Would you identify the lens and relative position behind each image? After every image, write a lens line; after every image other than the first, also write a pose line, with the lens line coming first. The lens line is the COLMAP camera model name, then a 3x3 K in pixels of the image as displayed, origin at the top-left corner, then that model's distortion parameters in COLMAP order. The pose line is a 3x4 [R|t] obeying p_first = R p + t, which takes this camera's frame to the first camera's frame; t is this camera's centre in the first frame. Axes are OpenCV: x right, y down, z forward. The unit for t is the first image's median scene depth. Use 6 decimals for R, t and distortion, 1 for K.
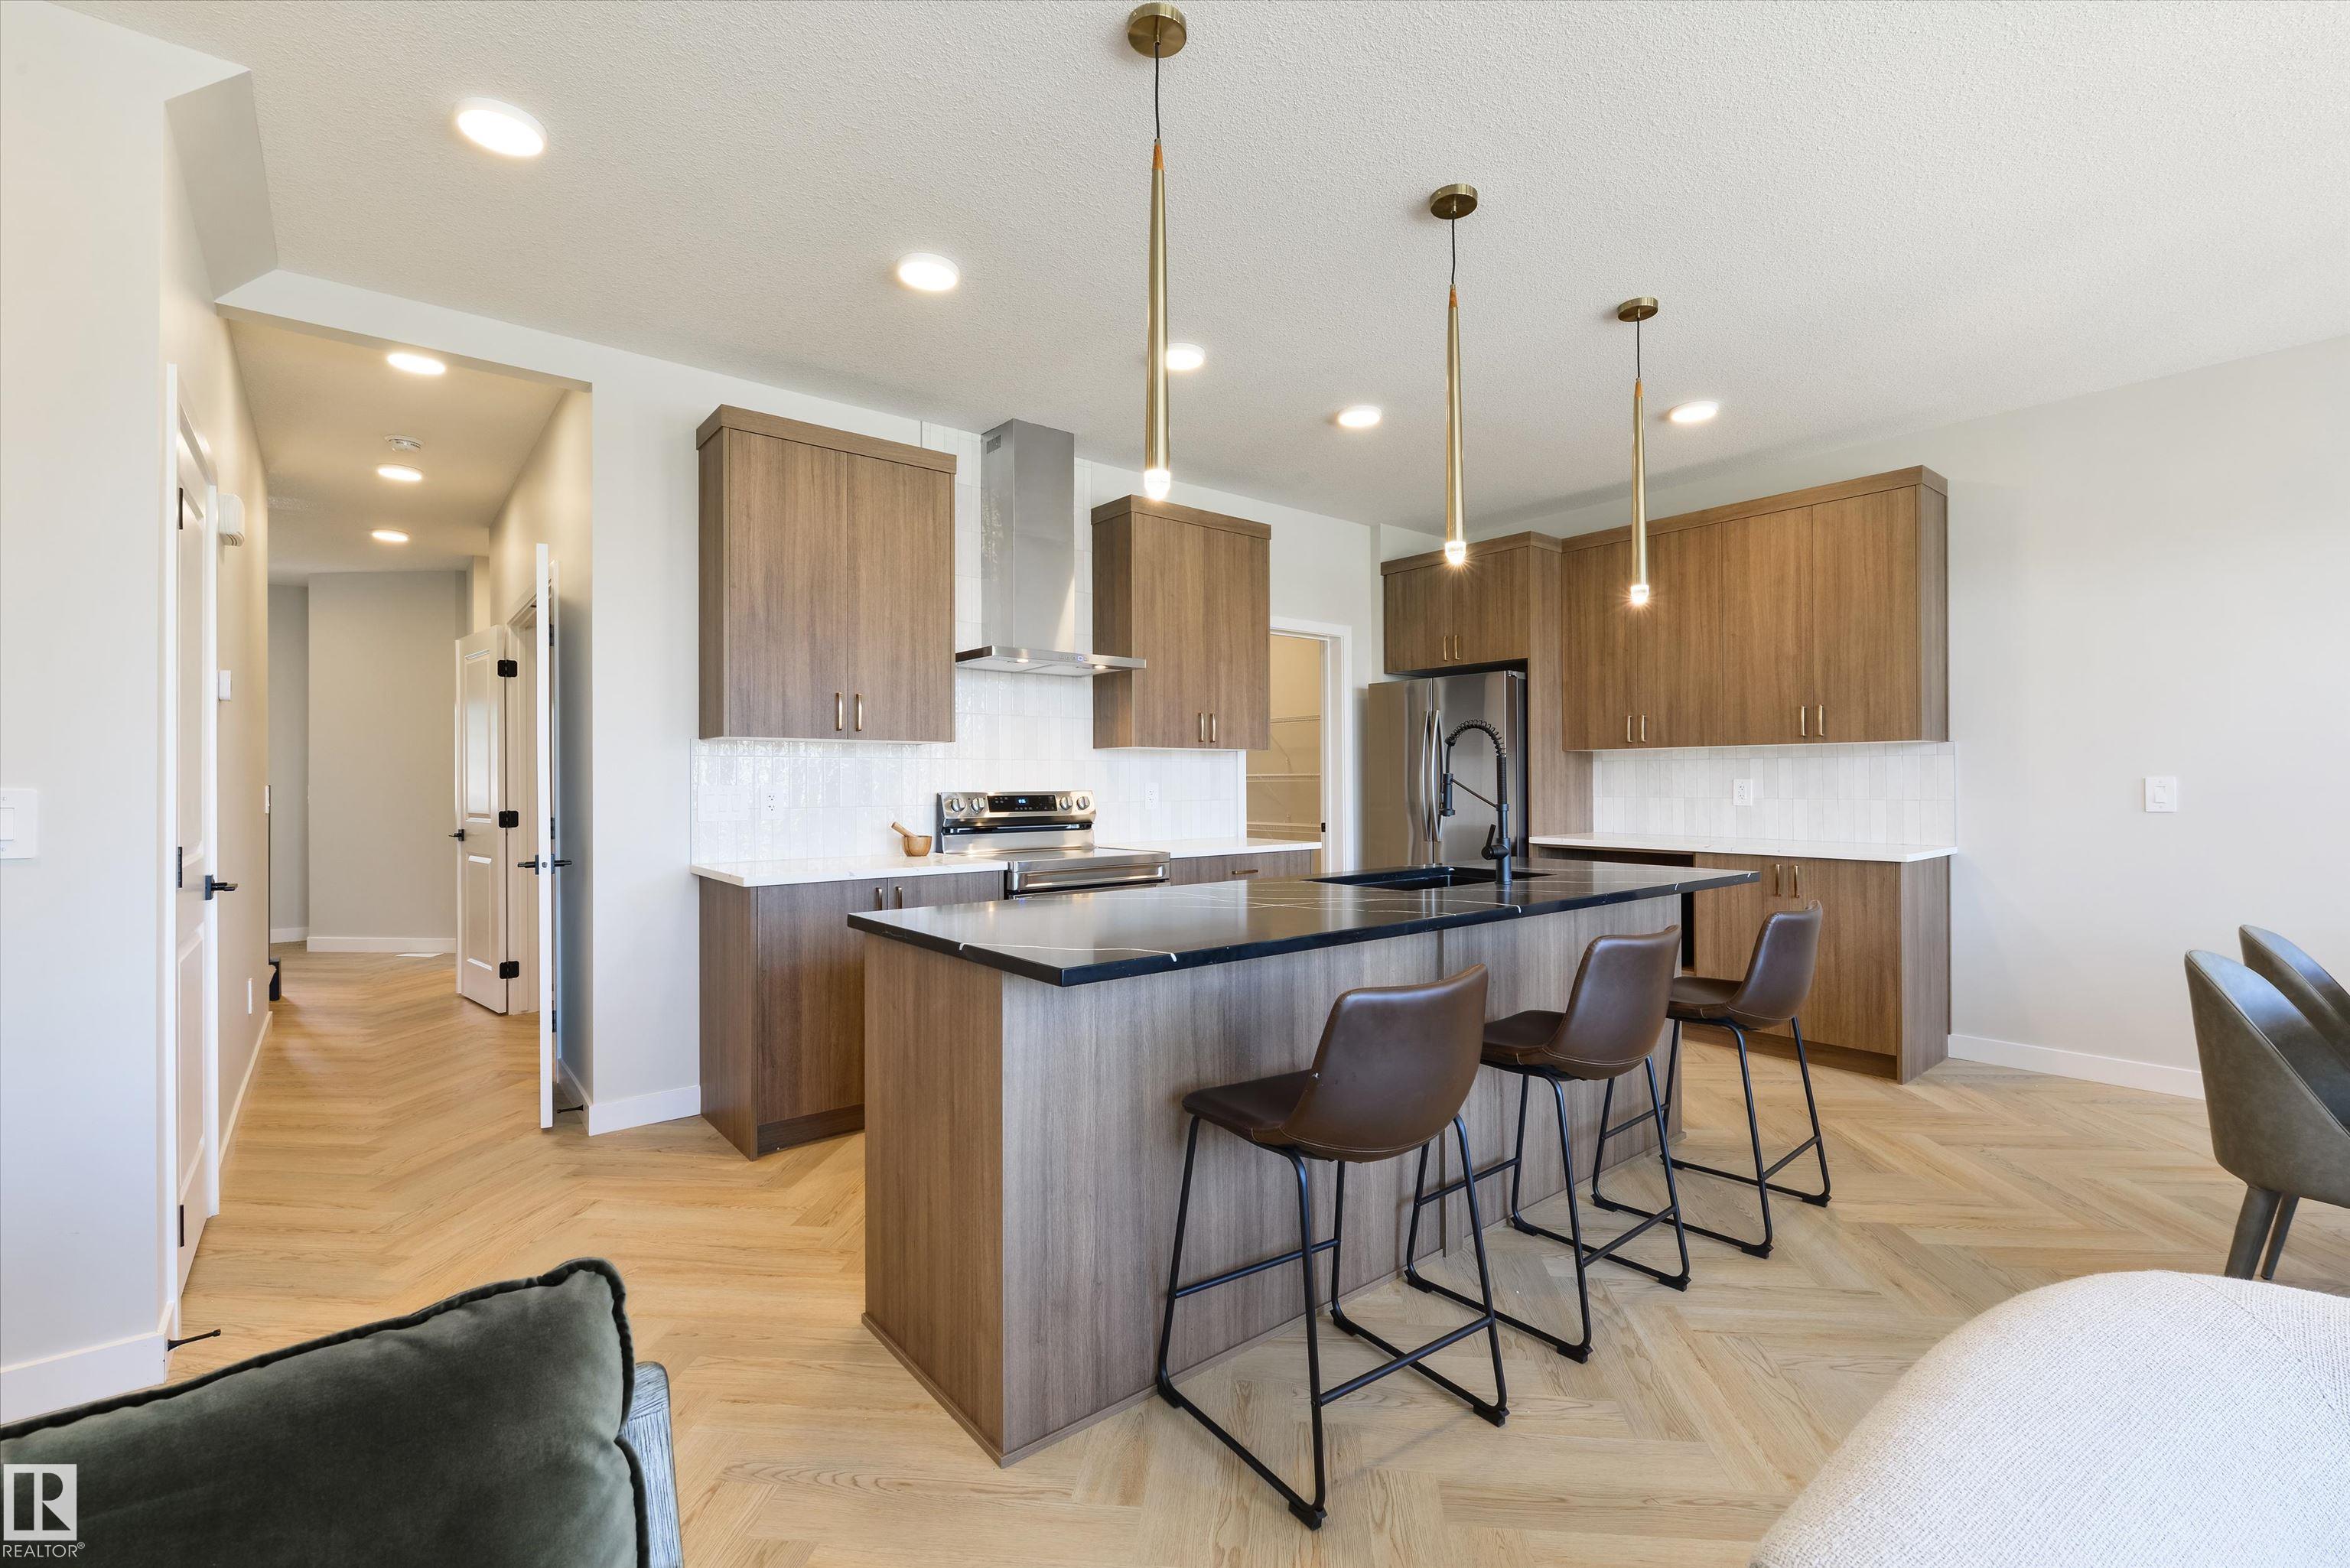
lens RADIAL K [[1031.9, 0, 1190.8], [0, 1031.9, 787.3], [0, 0, 1]] dist [-0.003168, -0.000284]
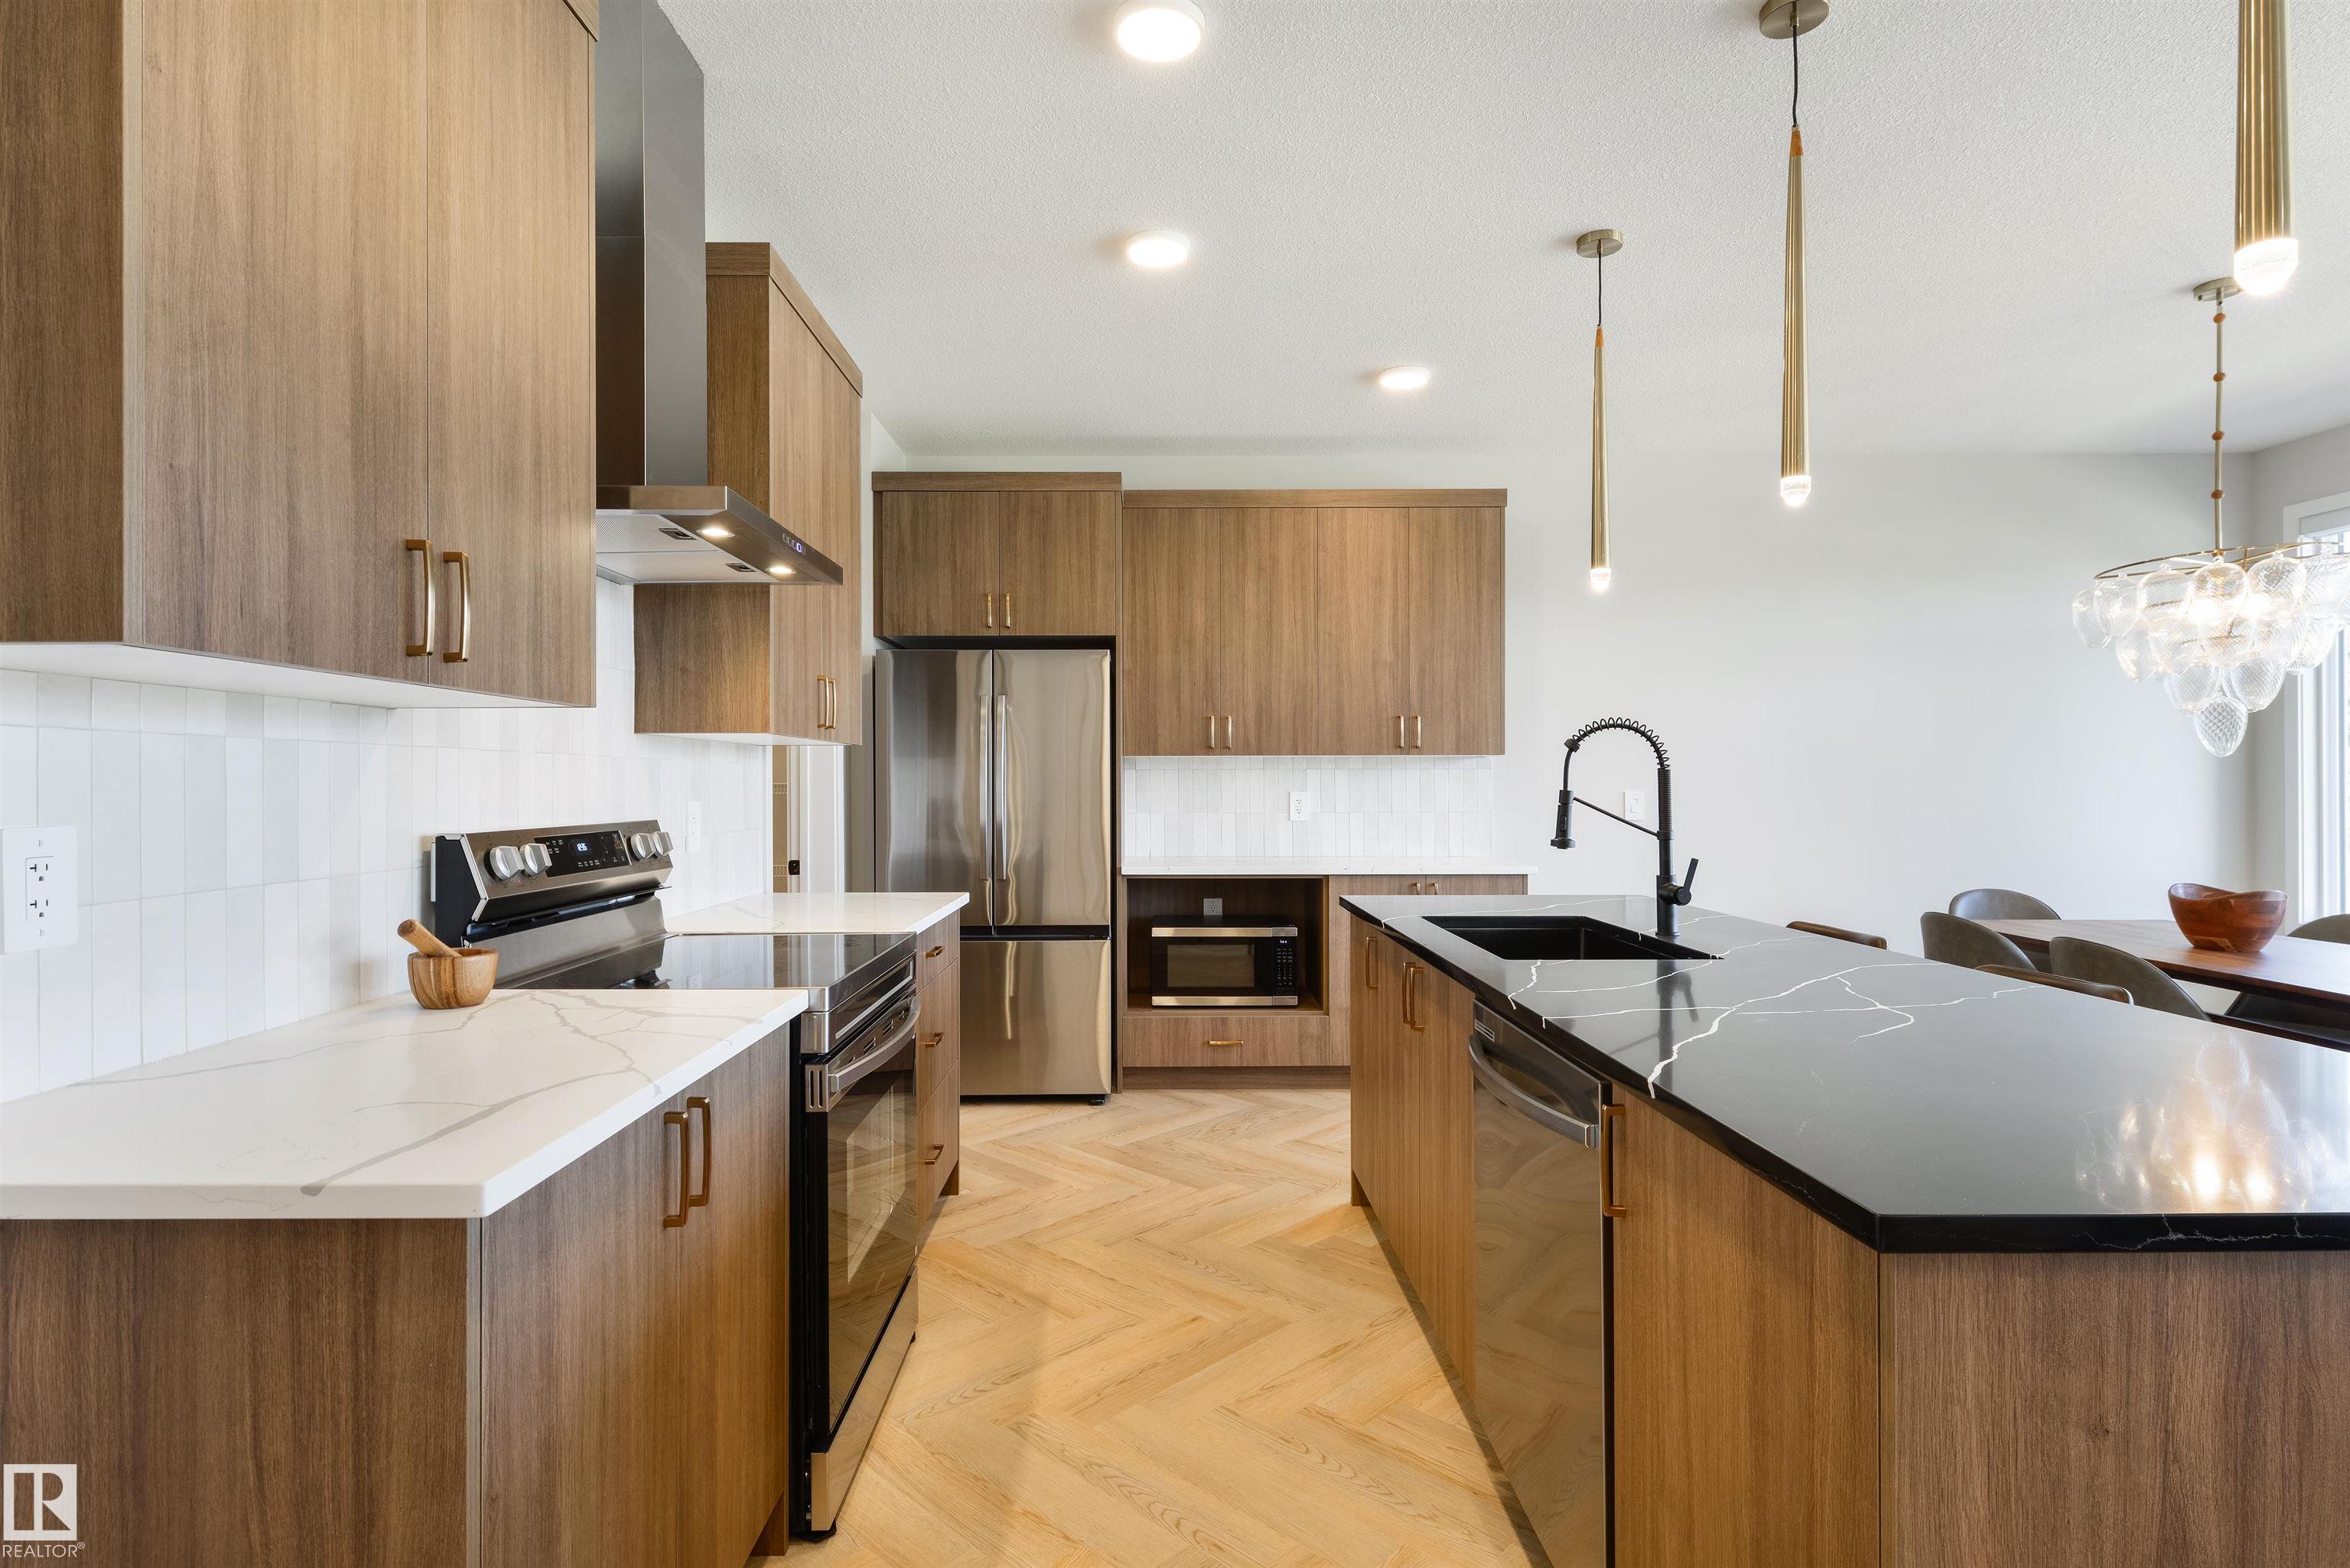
lens RADIAL K [[1189.5, 0, 1153.8], [0, 1189.5, 784.1], [0, 0, 1]] dist [0.002484, -0.001162]
pose [[0.632288, 0.003732, 0.774724, -0.398077], [0.002989, 0.999969, -0.007257, -0.008191], [-0.774728, 0.006904, 0.632257, 0.473119]]
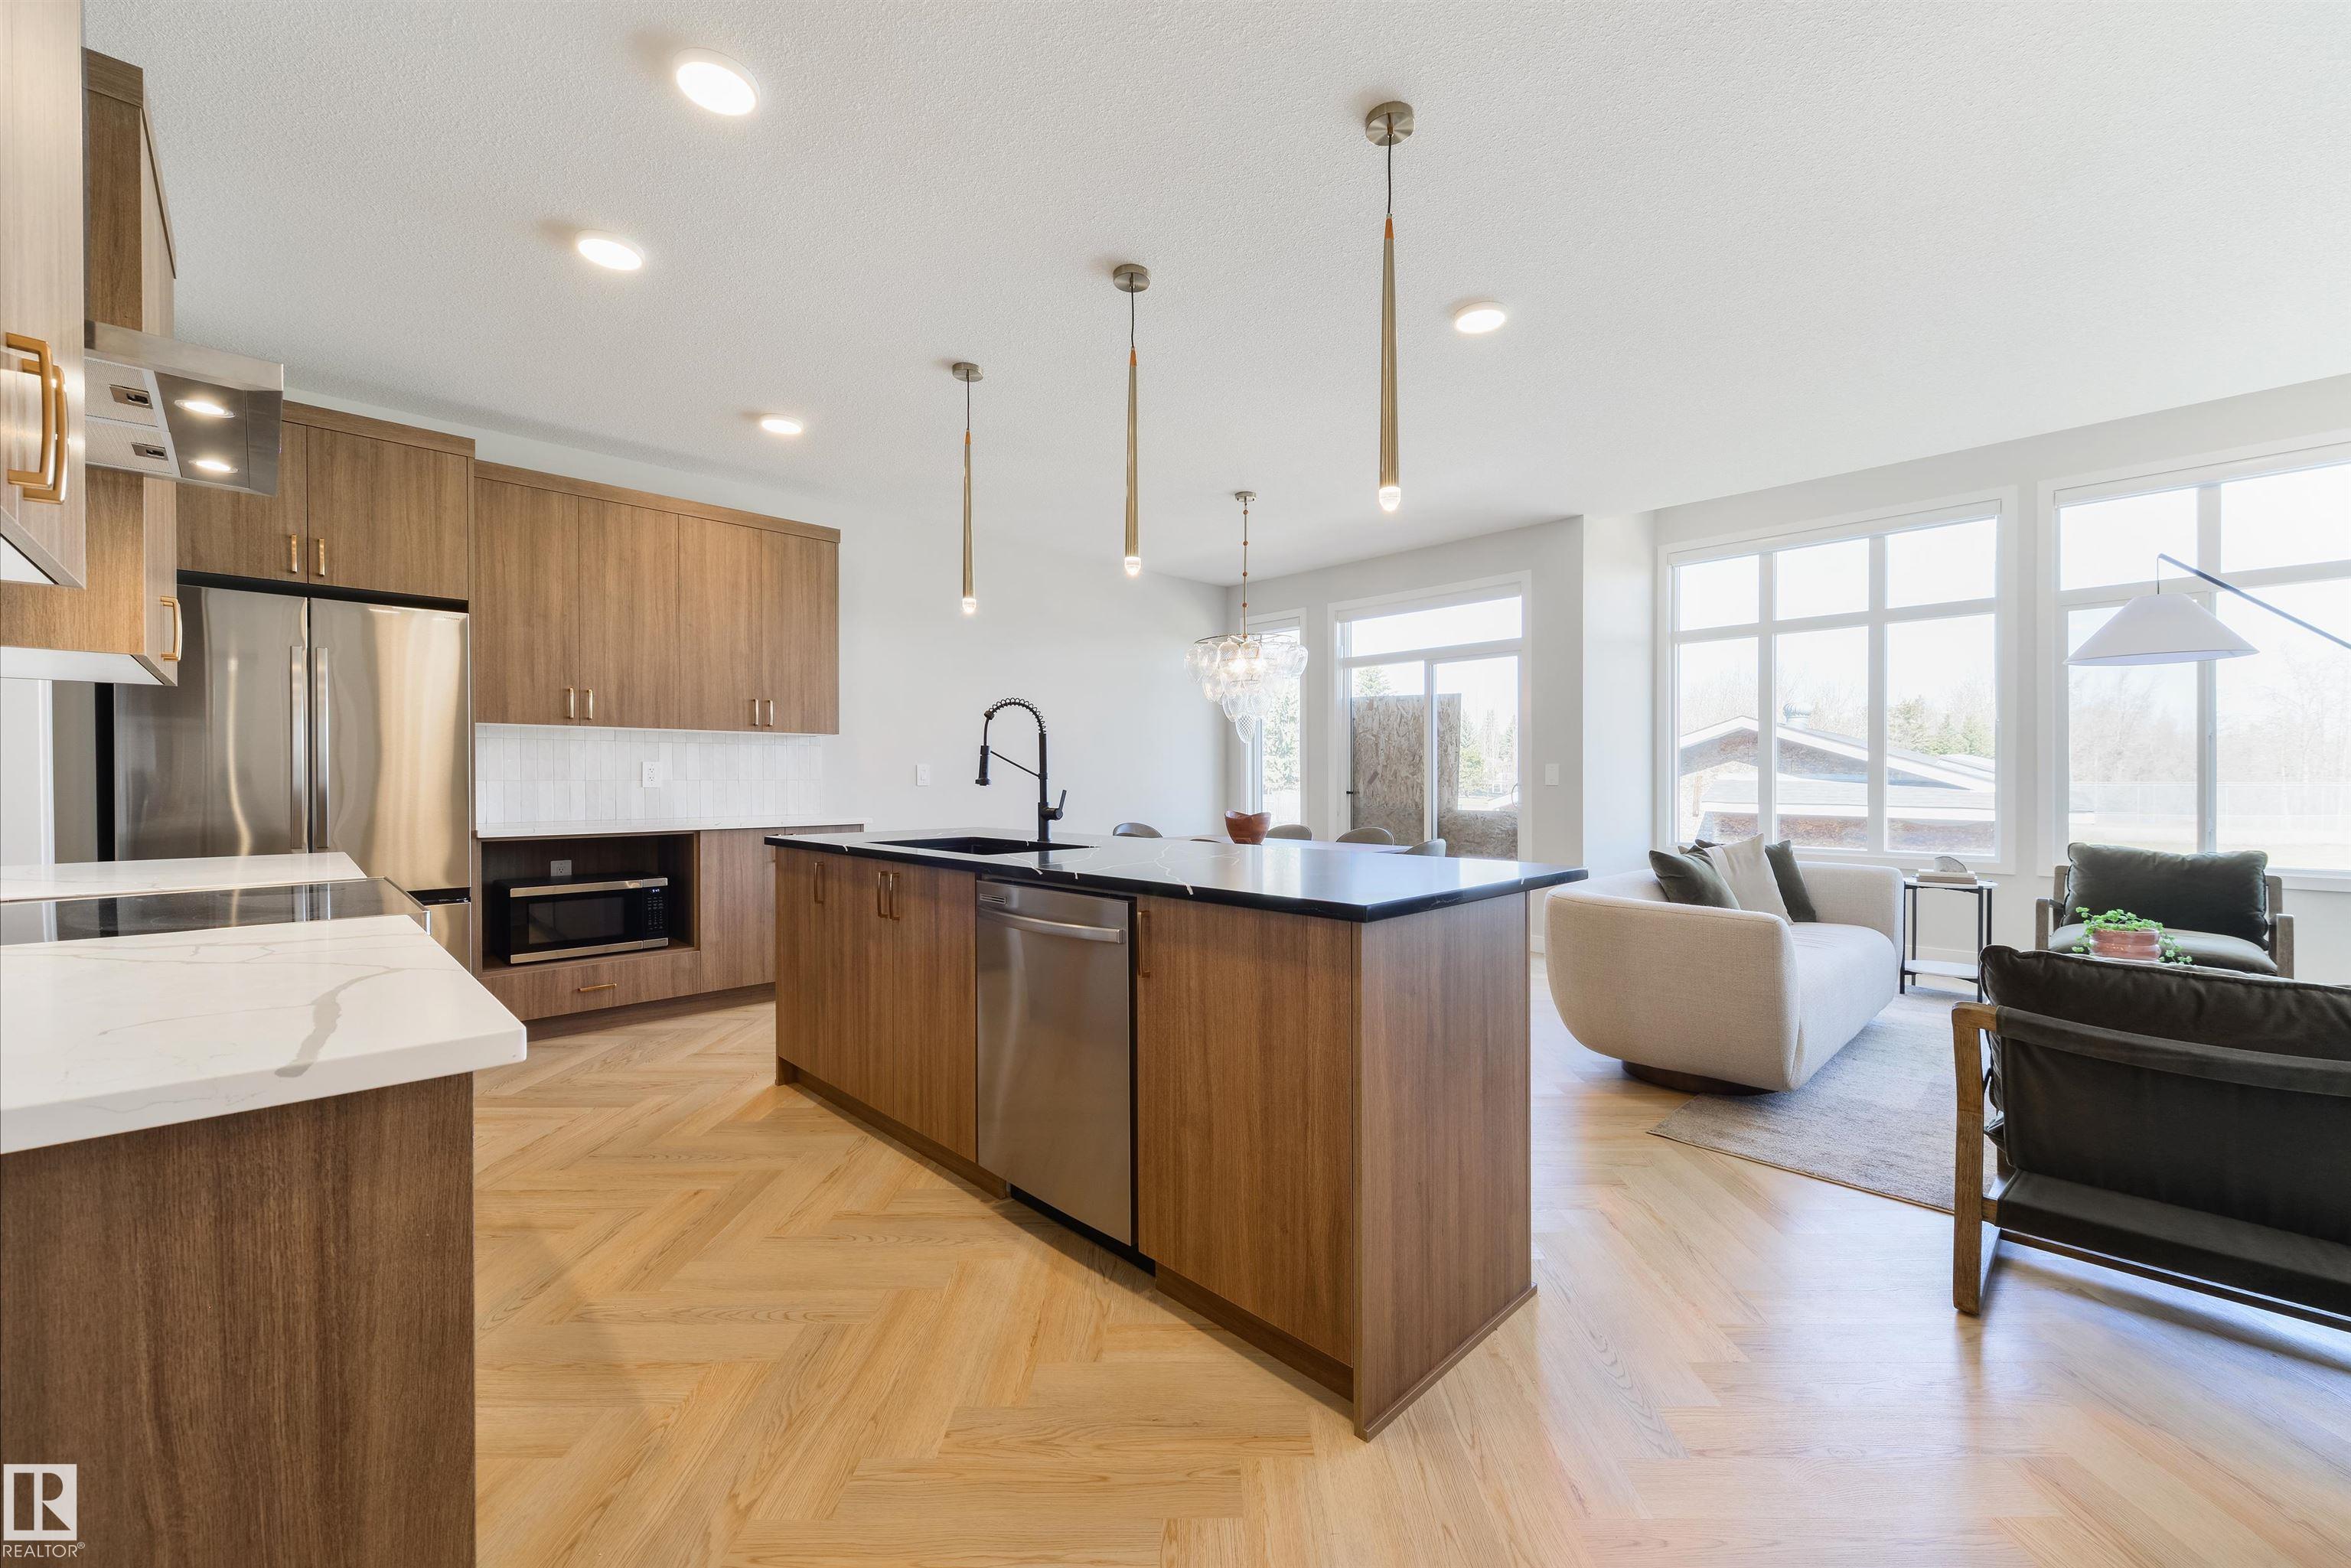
lens RADIAL K [[924.4, 0, 1207.5], [0, 924.4, 784.5], [0, 0, 1]] dist [-0.000815, -0.000351]
pose [[-0.108537, -0.001996, 0.994090, -0.491011], [0.006633, 0.999974, 0.002732, 0.017637], [-0.994070, 0.006890, -0.108521, 0.596541]]
